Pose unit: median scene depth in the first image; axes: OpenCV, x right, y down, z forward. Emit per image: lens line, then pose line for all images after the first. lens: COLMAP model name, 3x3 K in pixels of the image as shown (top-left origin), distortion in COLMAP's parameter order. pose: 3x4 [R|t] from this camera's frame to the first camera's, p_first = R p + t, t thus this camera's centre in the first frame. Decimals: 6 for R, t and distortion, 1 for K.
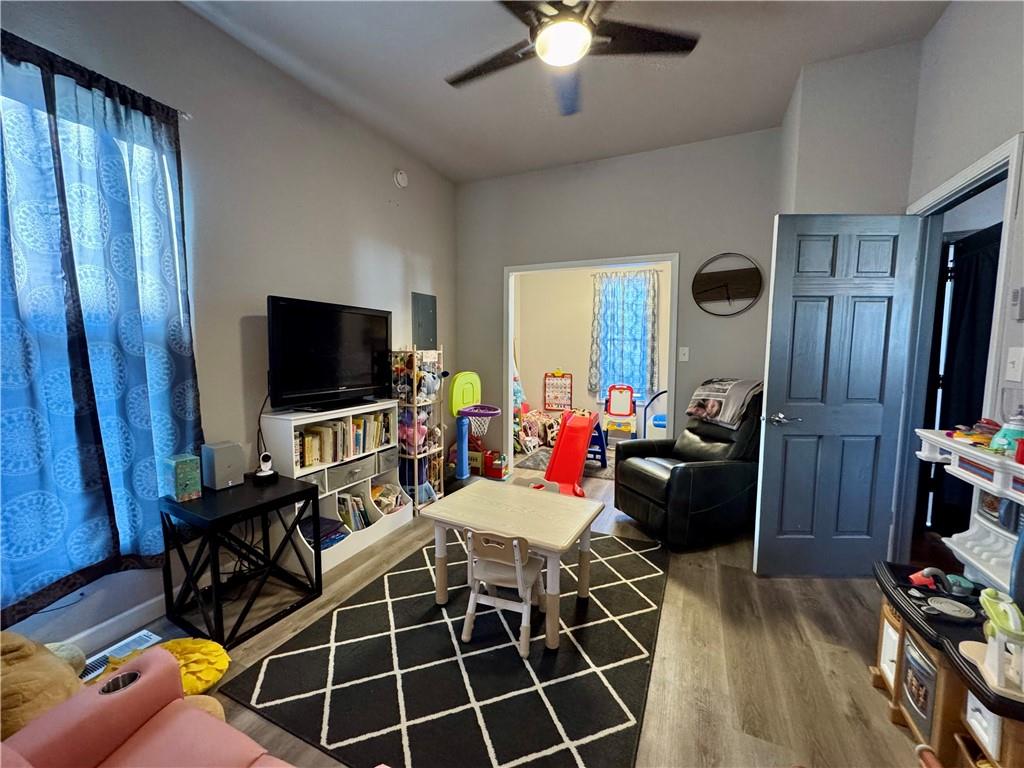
lens RADIAL K [[403.1, 0, 507.5], [0, 403.1, 384.5], [0, 0, 1]] dist [-0.001825, -0.000474]
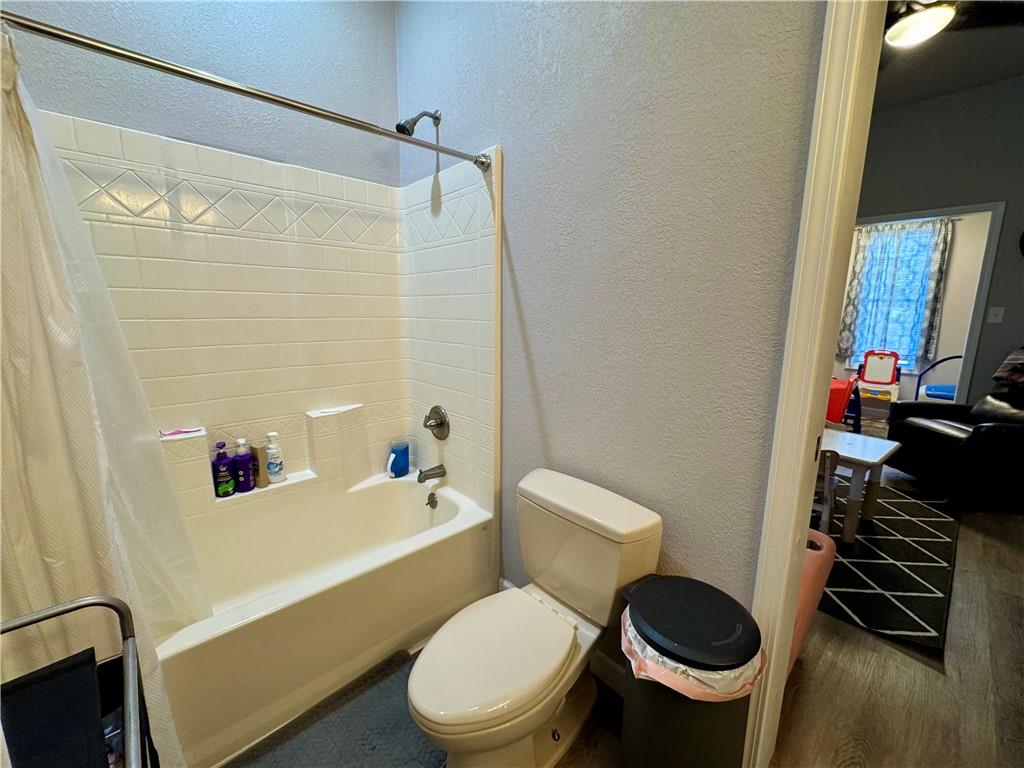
lens RADIAL K [[403.1, 0, 513.3], [0, 403.1, 383.3], [0, 0, 1]] dist [-0.001825, -0.000474]
pose [[0.919758, 0.072661, -0.385703, -0.135638], [-0.040304, 0.995004, 0.091334, 0.026407], [0.390412, -0.068460, 0.918091, -0.181860]]
